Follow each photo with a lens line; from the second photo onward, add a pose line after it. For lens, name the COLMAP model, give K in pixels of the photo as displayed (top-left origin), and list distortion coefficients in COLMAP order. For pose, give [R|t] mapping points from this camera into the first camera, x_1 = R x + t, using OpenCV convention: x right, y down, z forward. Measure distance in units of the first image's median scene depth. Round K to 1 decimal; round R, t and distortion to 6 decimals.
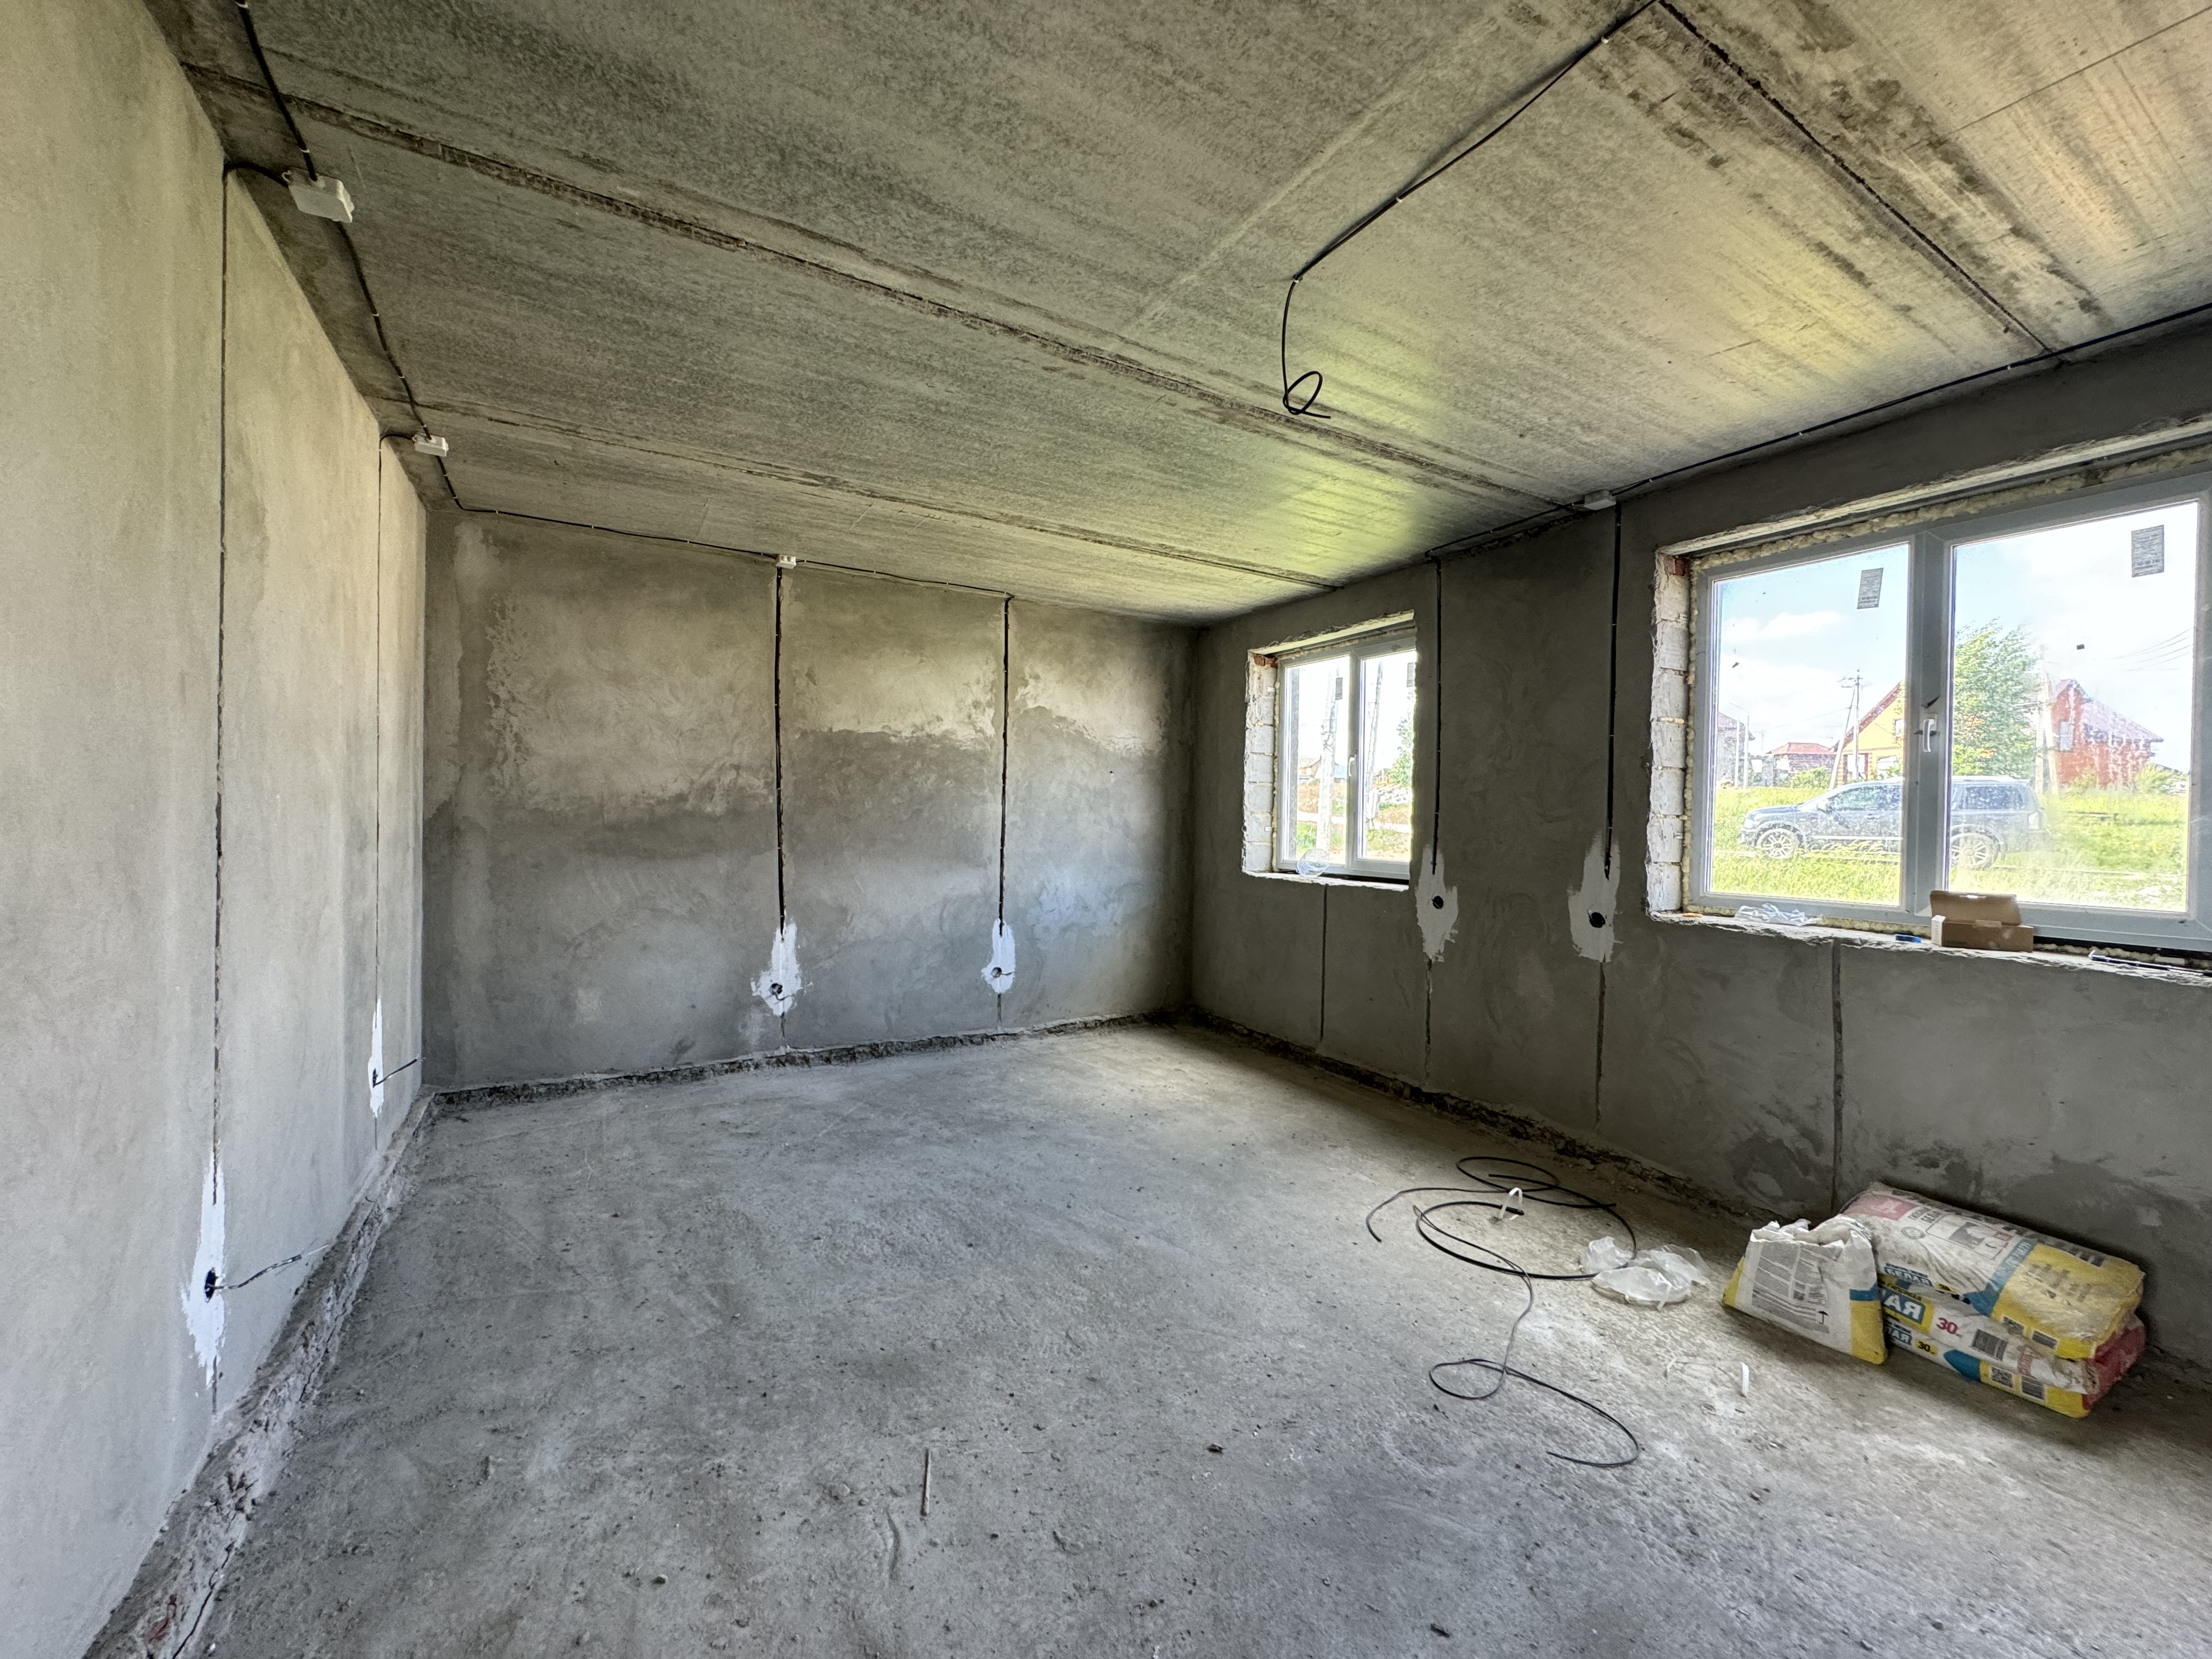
lens RADIAL K [[885.1, 0, 1097.6], [0, 885.1, 824.9], [0, 0, 1]] dist [-0.002389, 0.000969]
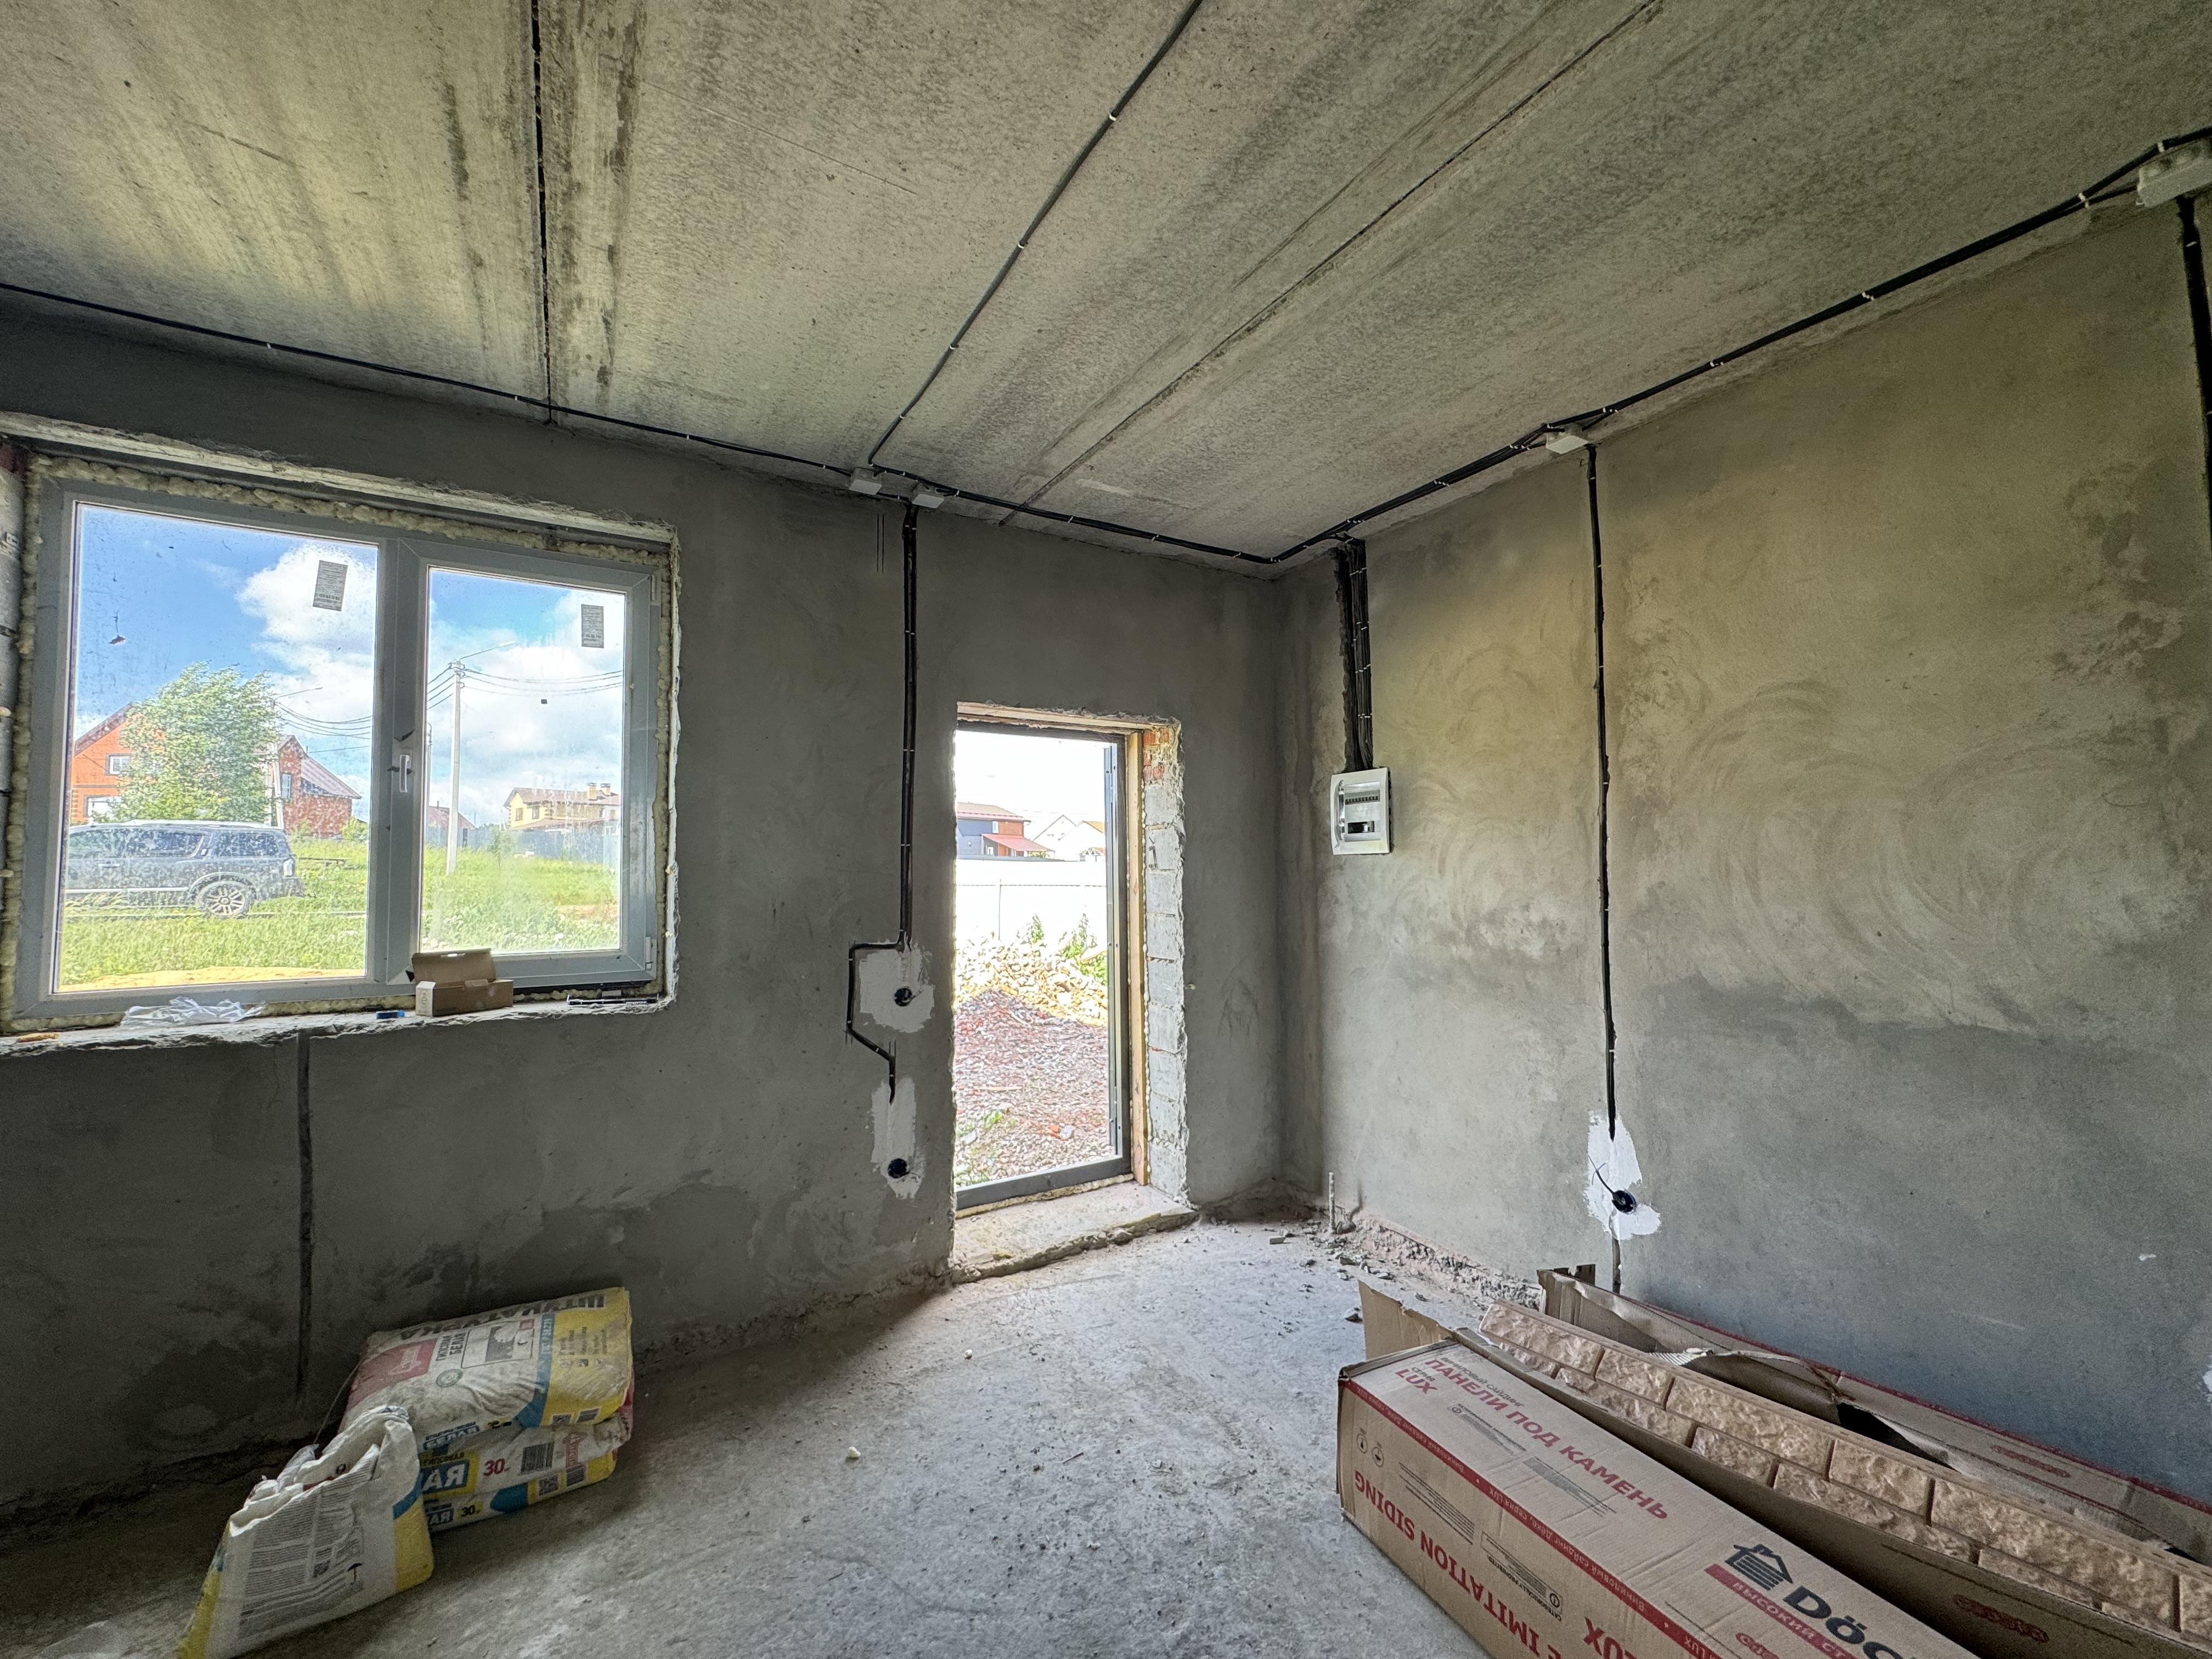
lens RADIAL K [[885.1, 0, 1119.2], [0, 885.1, 826.8], [0, 0, 1]] dist [-0.002389, 0.000969]
pose [[-0.019348, 0.031358, 0.999321, 0.069799], [0.019046, 0.999338, -0.030990, -0.009737], [-0.999631, 0.018433, -0.019932, 0.349969]]
